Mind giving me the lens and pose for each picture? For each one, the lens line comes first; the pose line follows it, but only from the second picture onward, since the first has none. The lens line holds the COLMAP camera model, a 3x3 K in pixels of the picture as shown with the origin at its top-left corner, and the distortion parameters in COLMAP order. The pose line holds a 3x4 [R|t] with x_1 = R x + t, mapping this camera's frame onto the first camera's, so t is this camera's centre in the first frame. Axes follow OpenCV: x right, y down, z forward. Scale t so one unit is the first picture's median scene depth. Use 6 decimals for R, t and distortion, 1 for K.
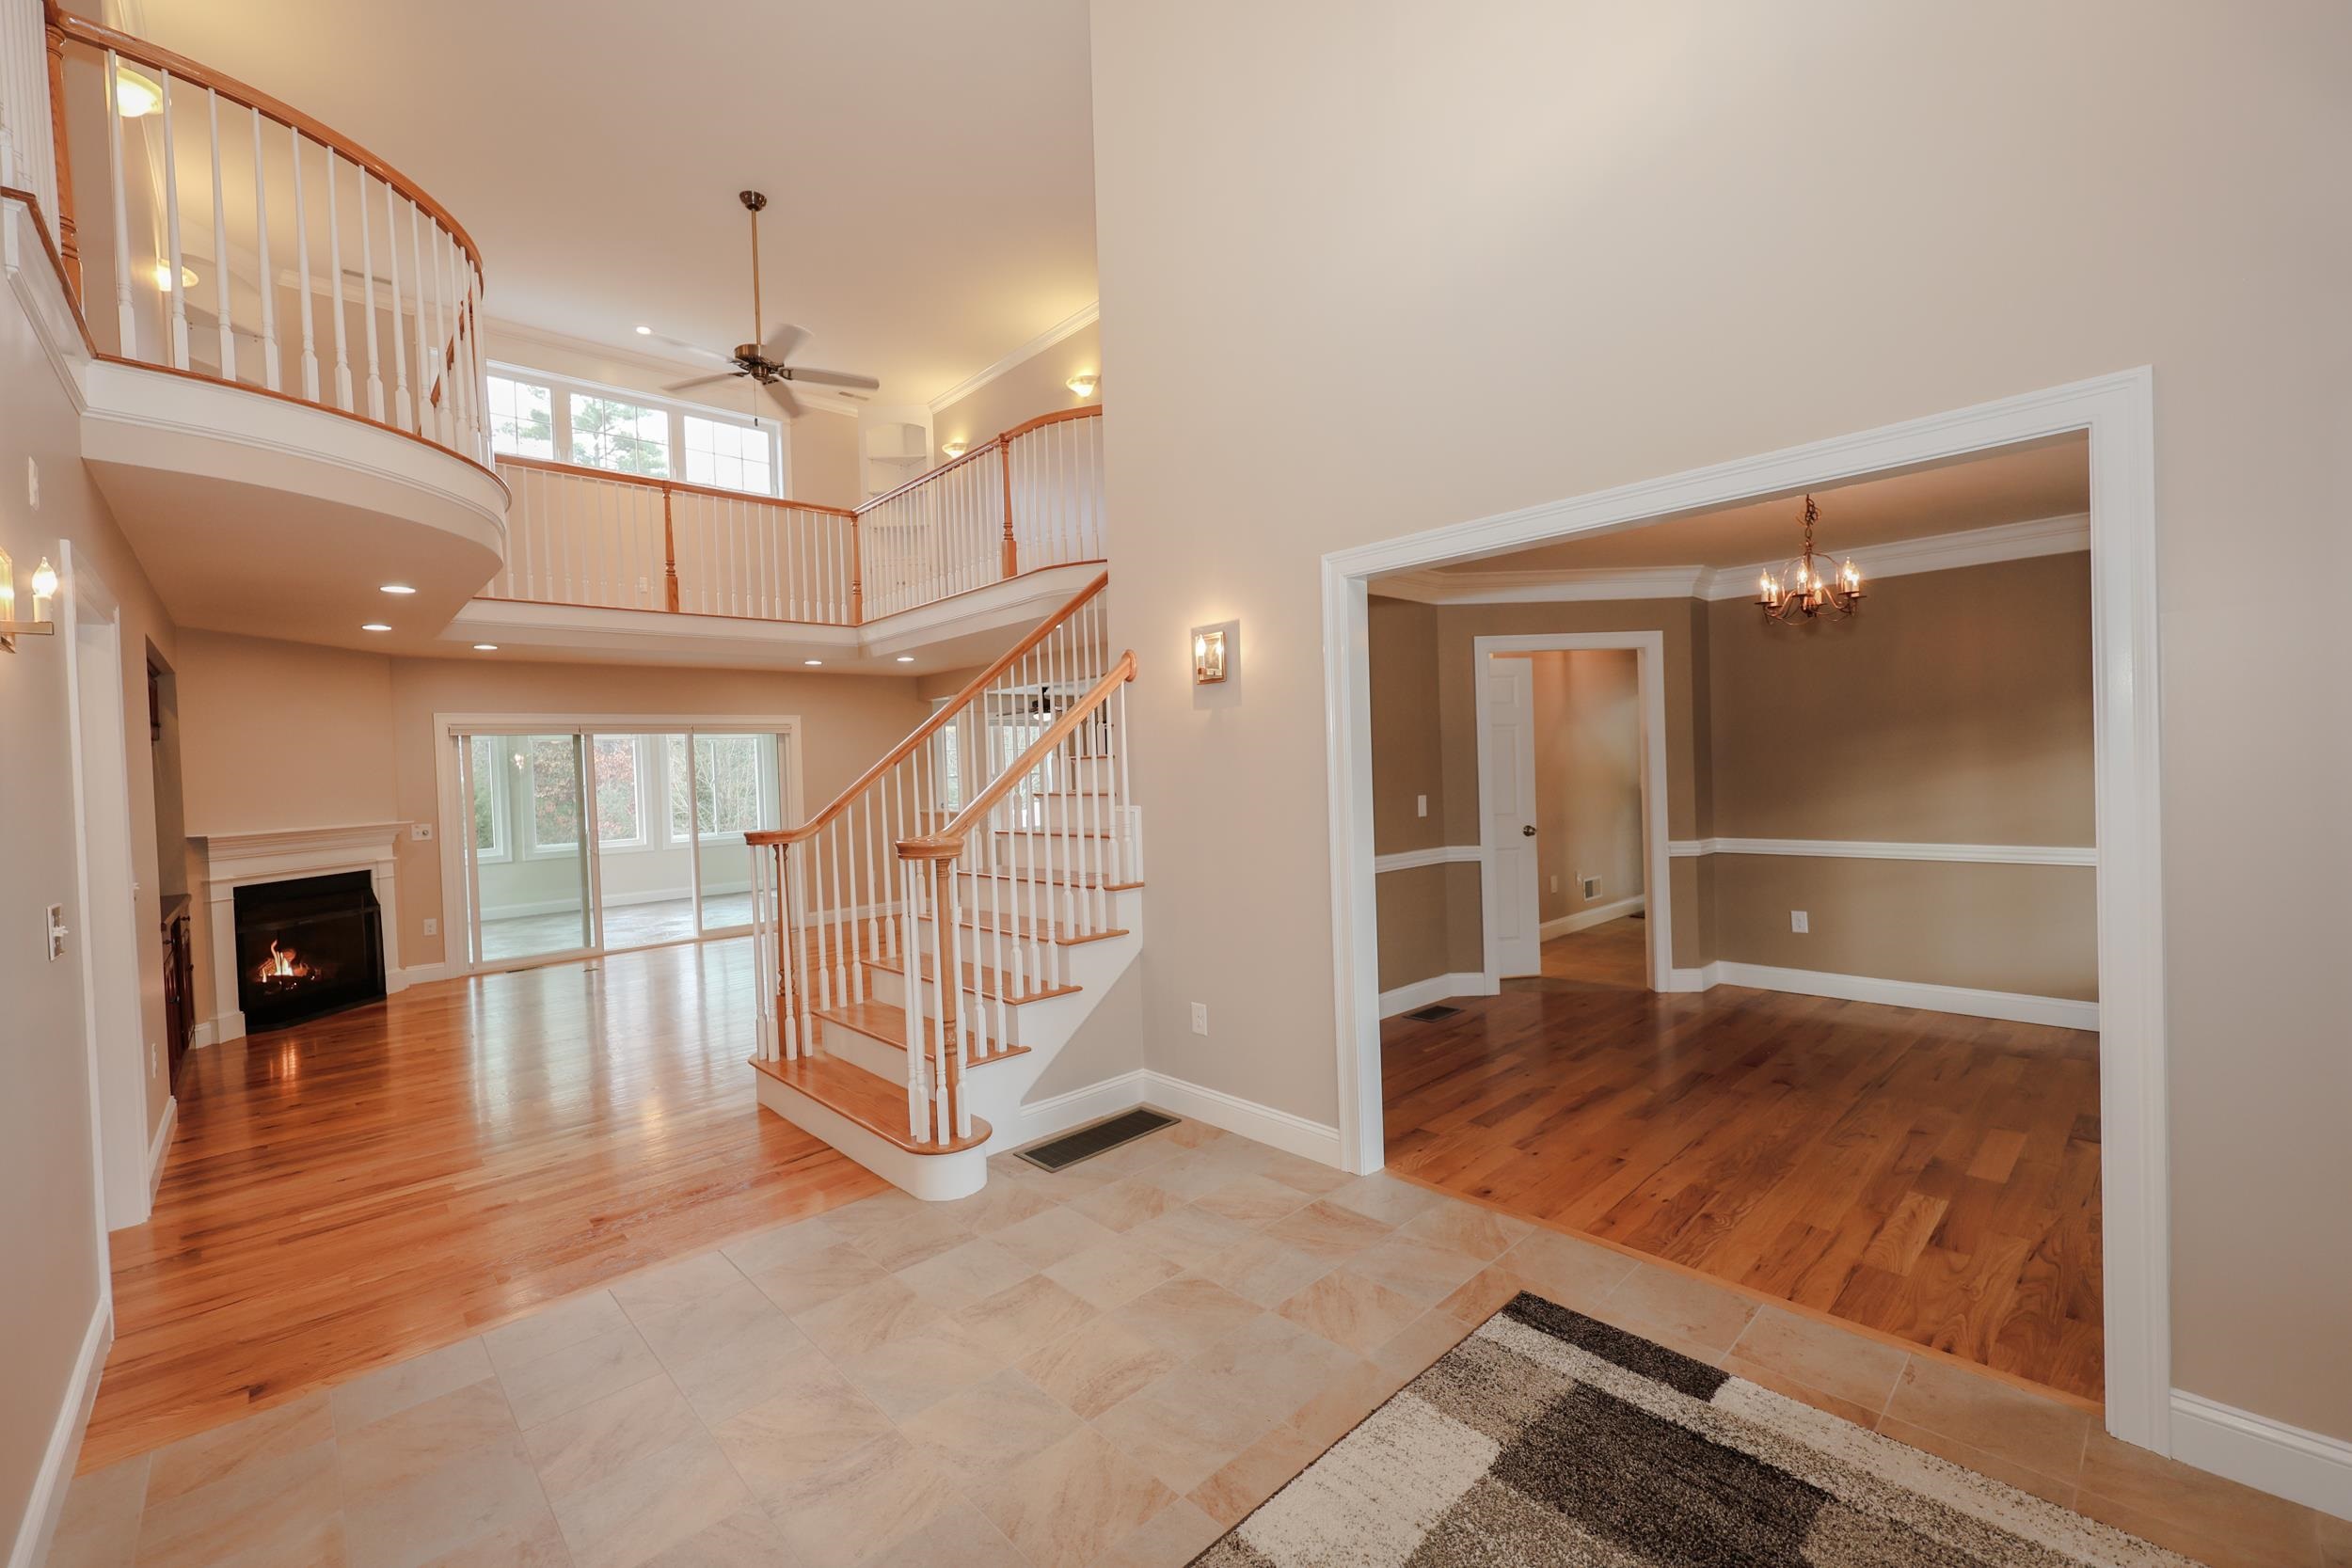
lens RADIAL K [[973.4, 0, 1167.1], [0, 973.4, 778.9], [0, 0, 1]] dist [0.003154, 0.000525]
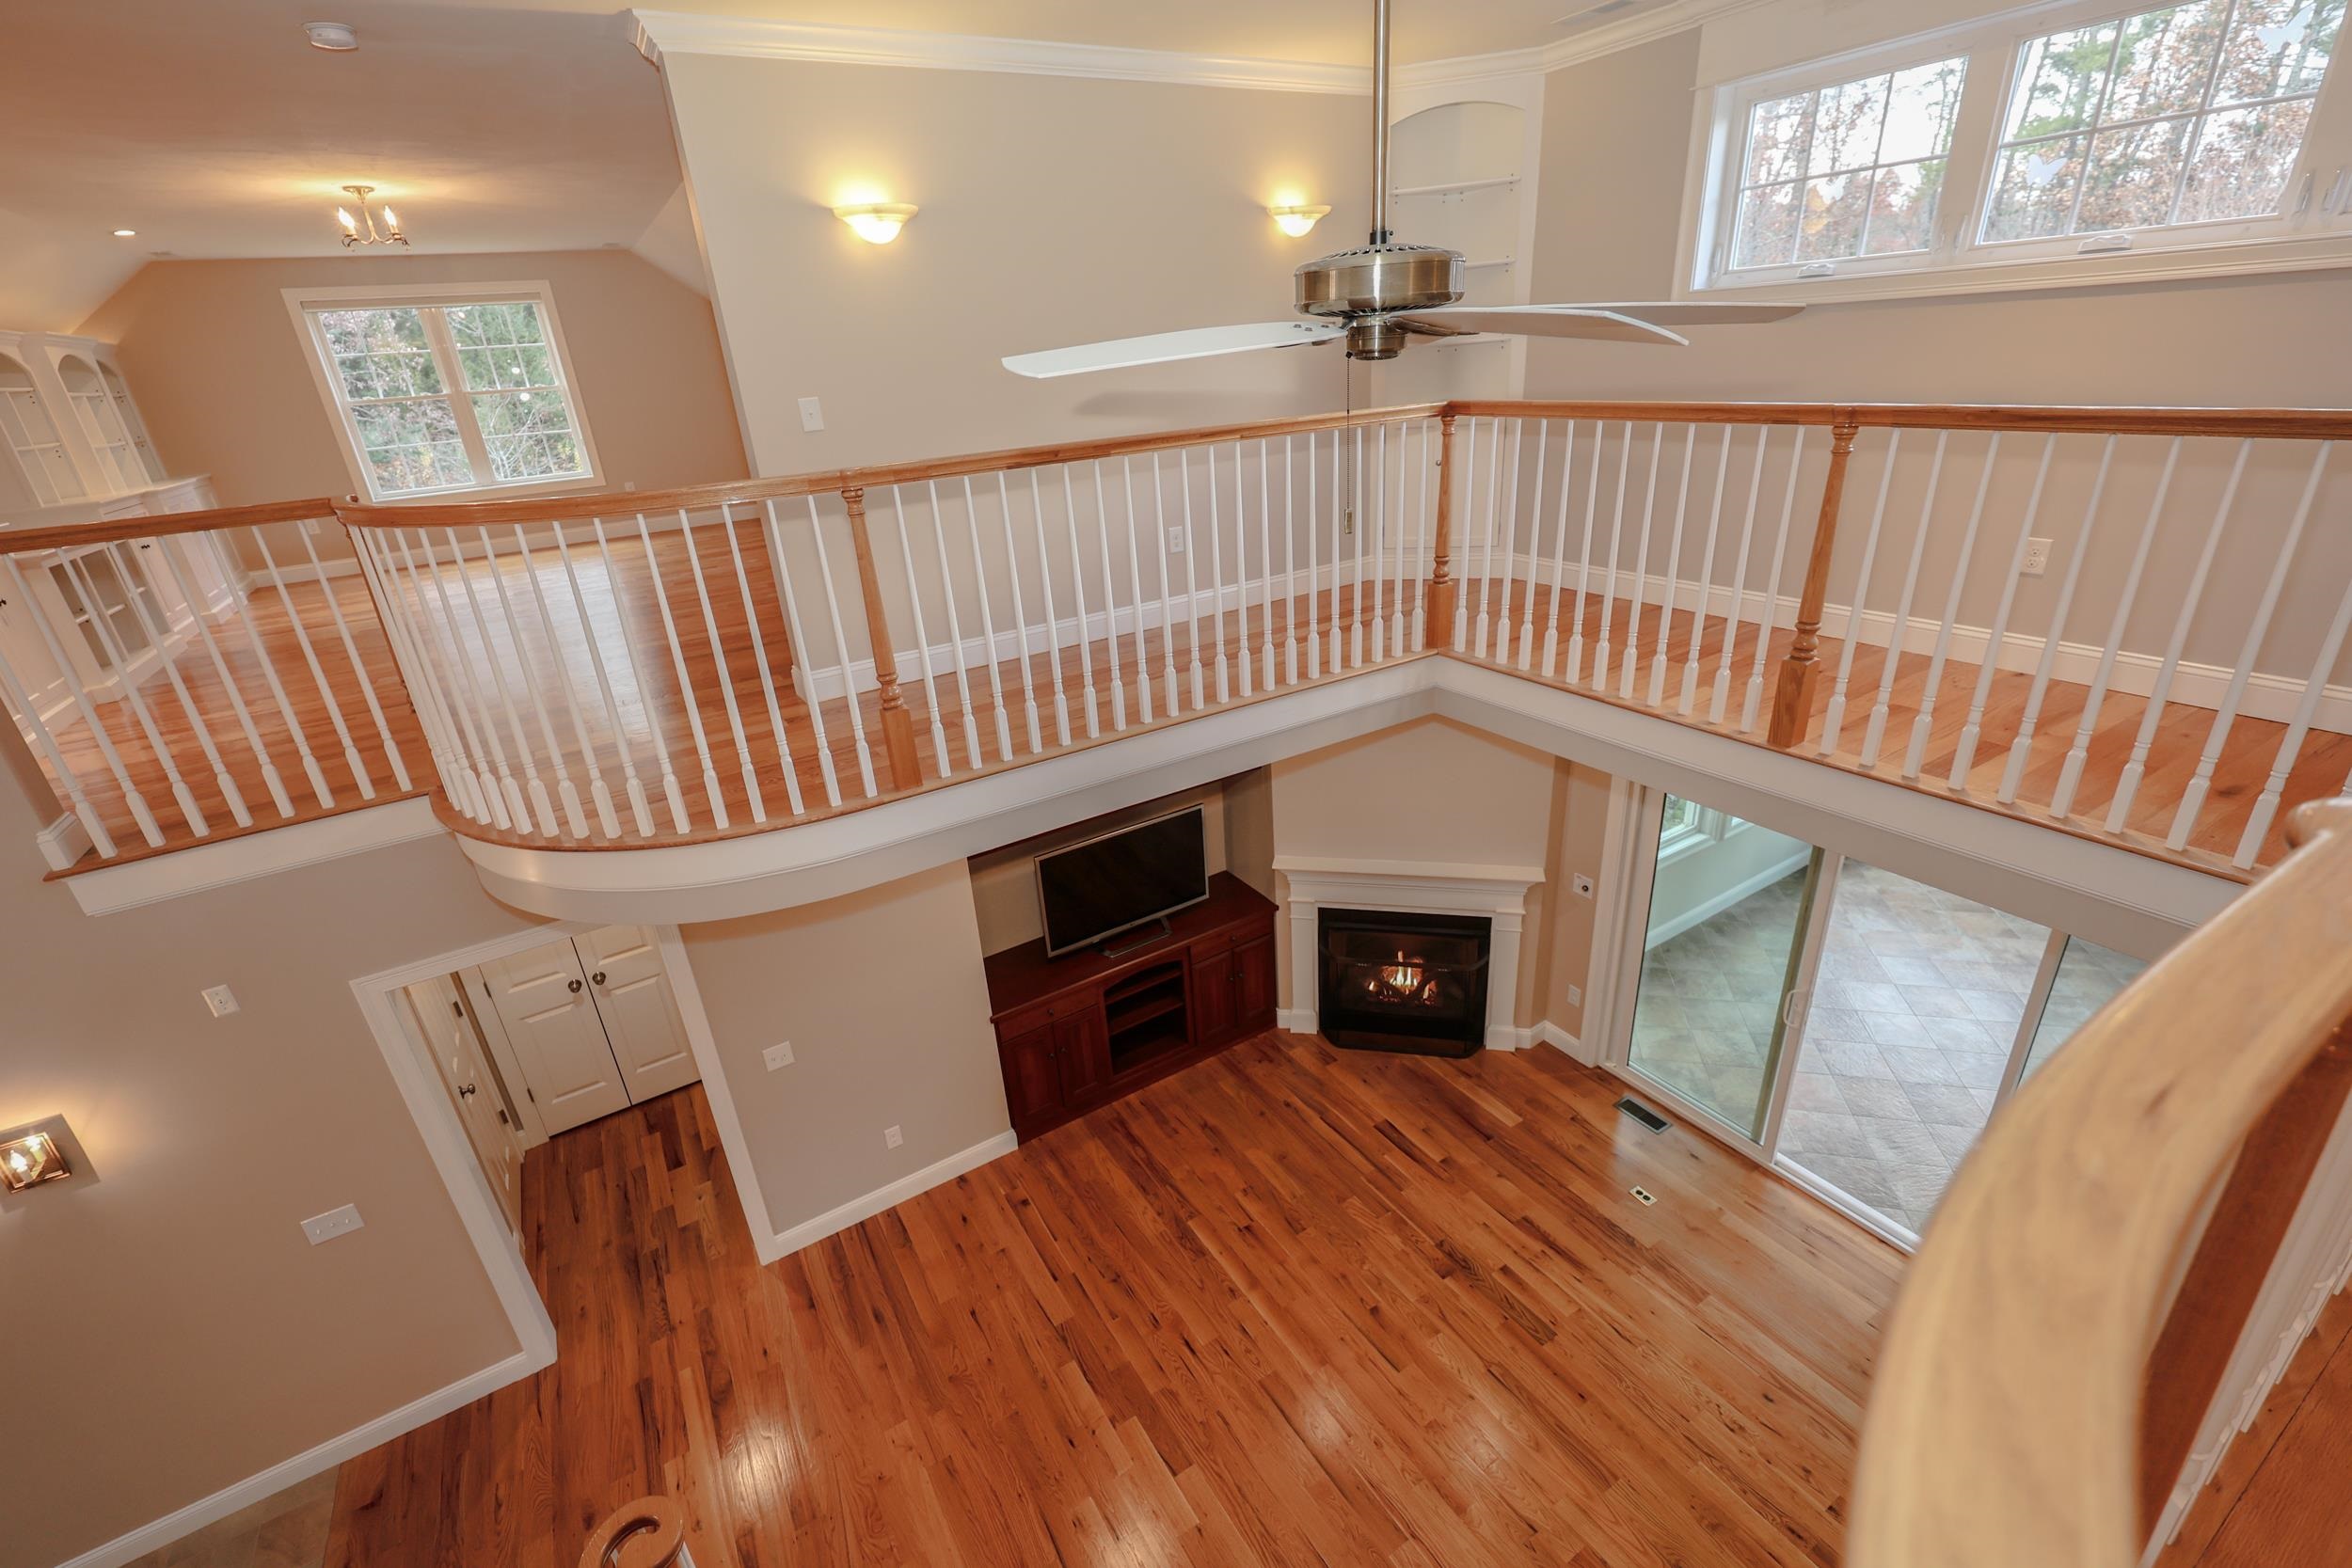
lens RADIAL K [[998.3, 0, 1160.2], [0, 998.3, 778.5], [0, 0, 1]] dist [-0.001921, -0.000323]
pose [[-0.193538, 0.437320, -0.878234, -0.083767], [0.062150, 0.898826, 0.433877, -0.418791], [0.979122, 0.029389, -0.201136, 0.953627]]
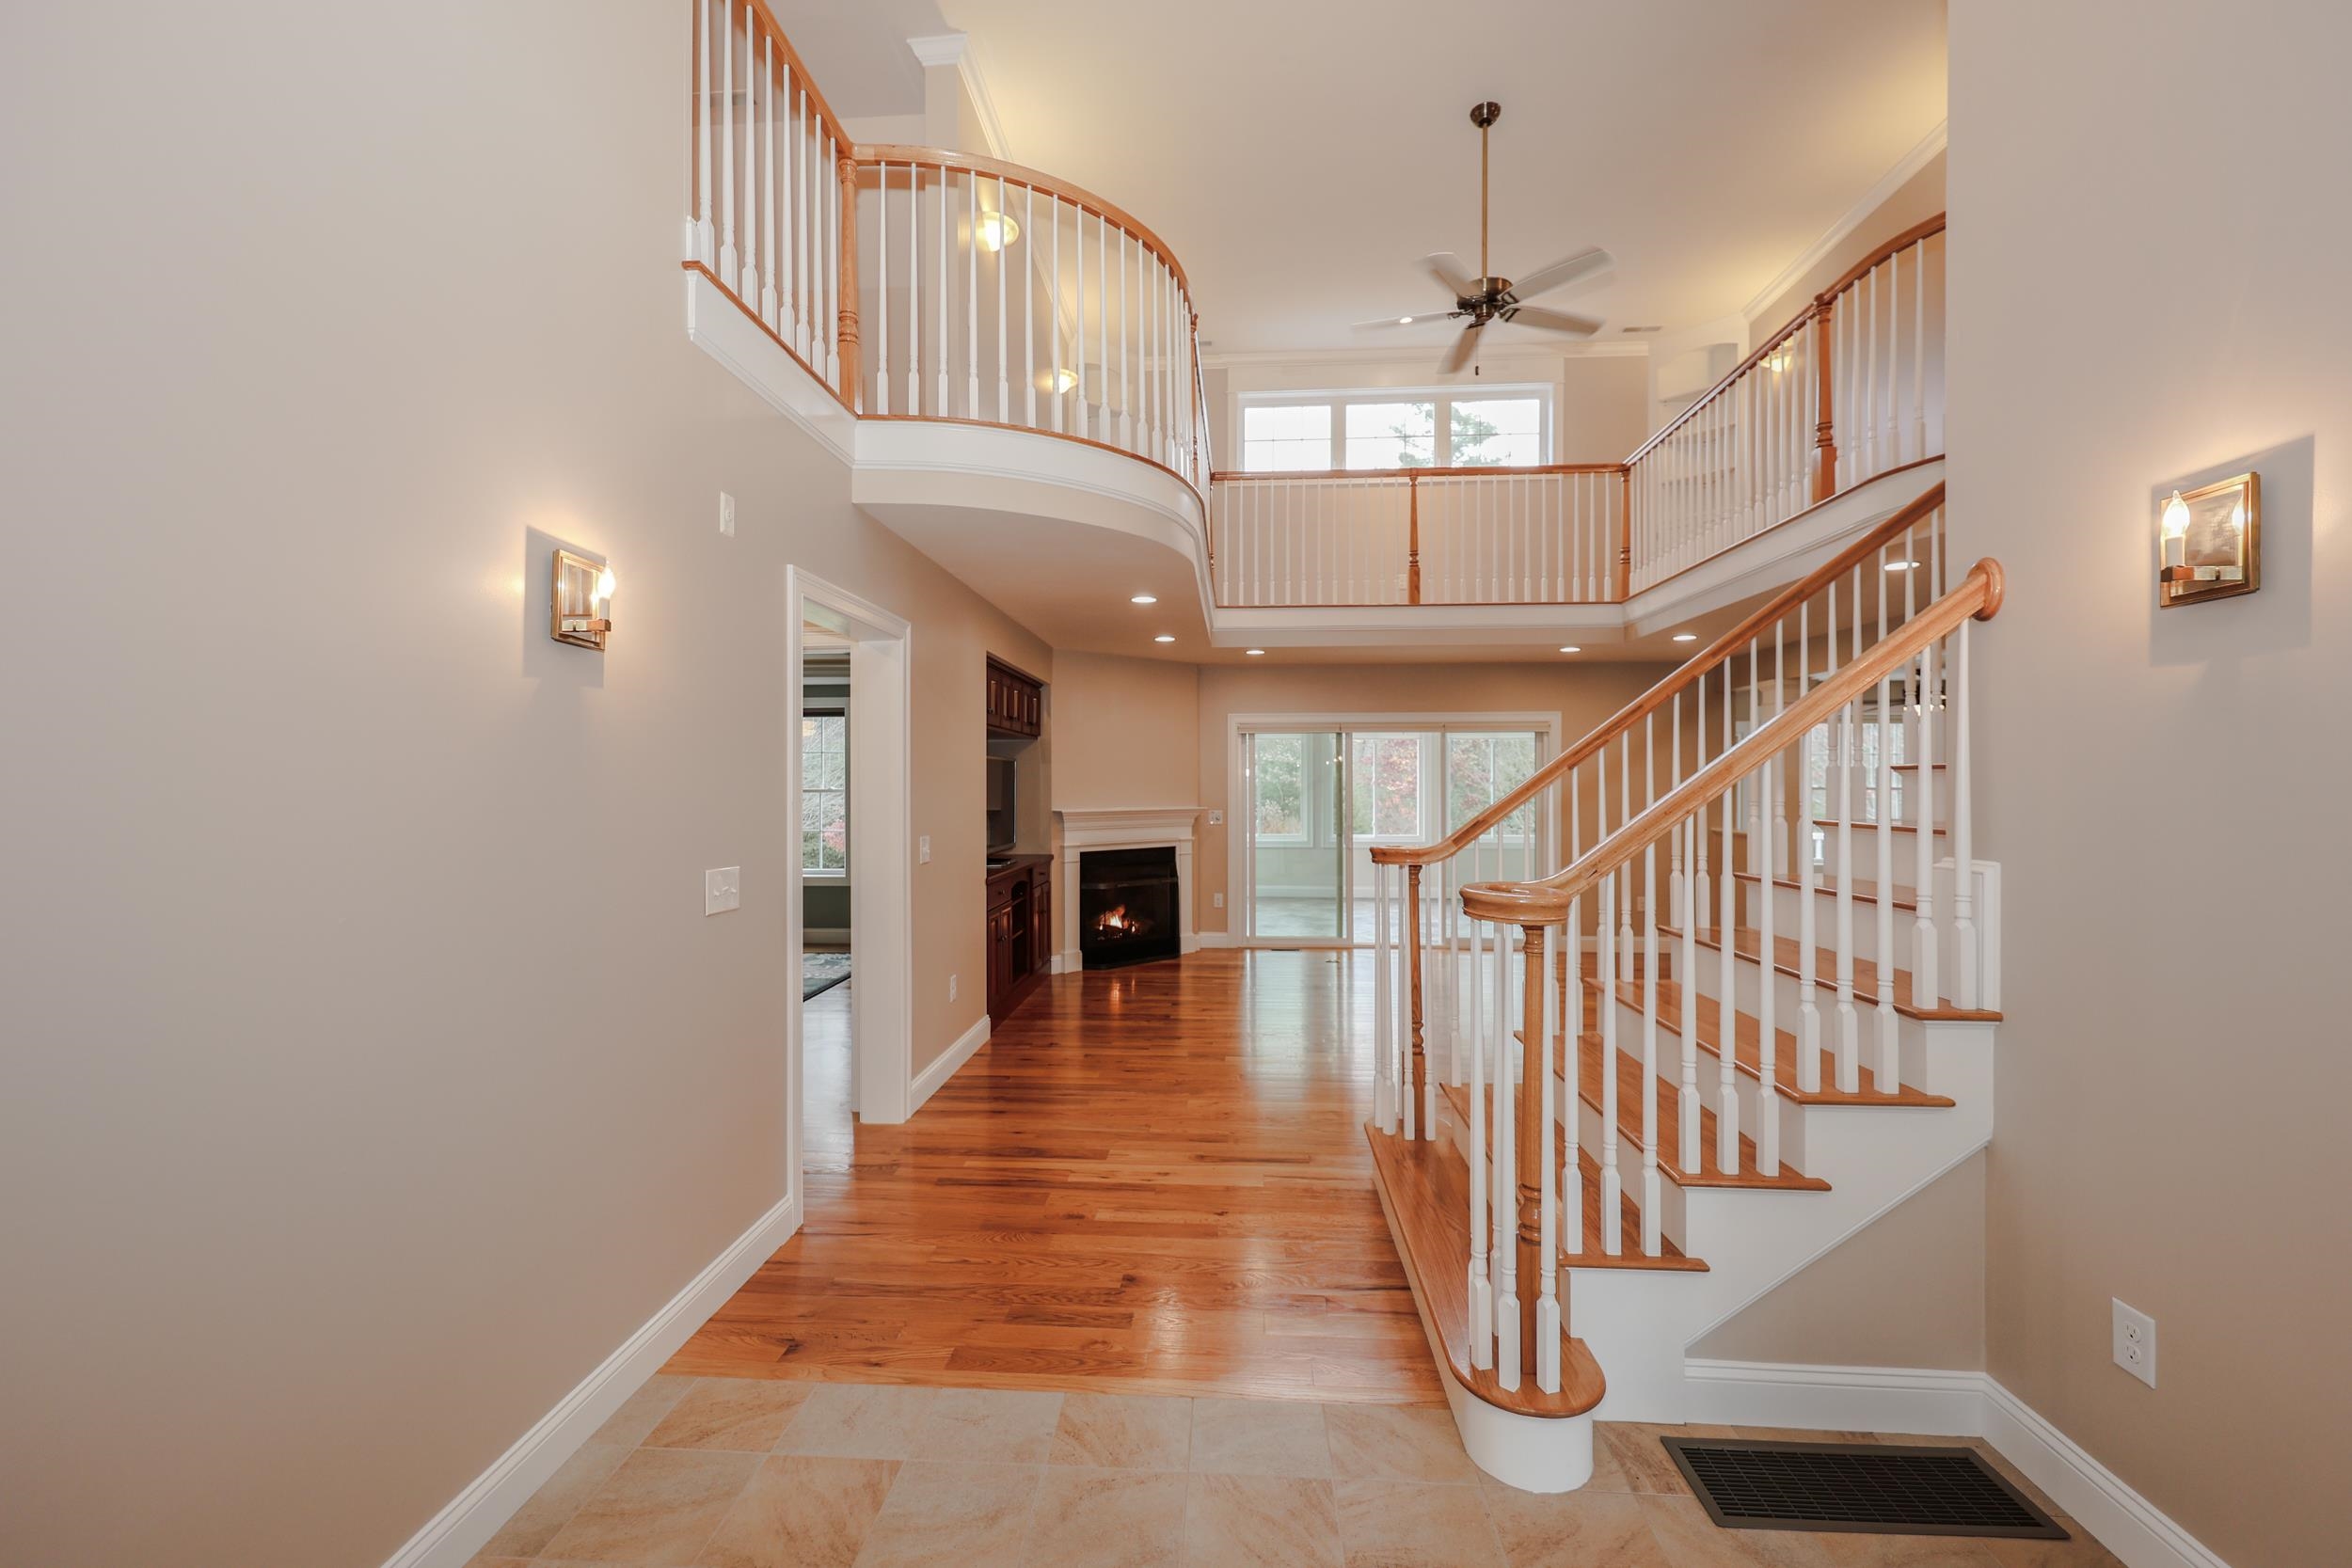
lens RADIAL K [[959.1, 0, 1166.7], [0, 959.1, 781.0], [0, 0, 1]] dist [-0.000218, -0.000205]
pose [[0.680762, 0.035248, -0.731657, 0.026182], [-0.034863, 0.999269, 0.015702, -0.004476], [0.731675, 0.014819, 0.681493, 0.211914]]
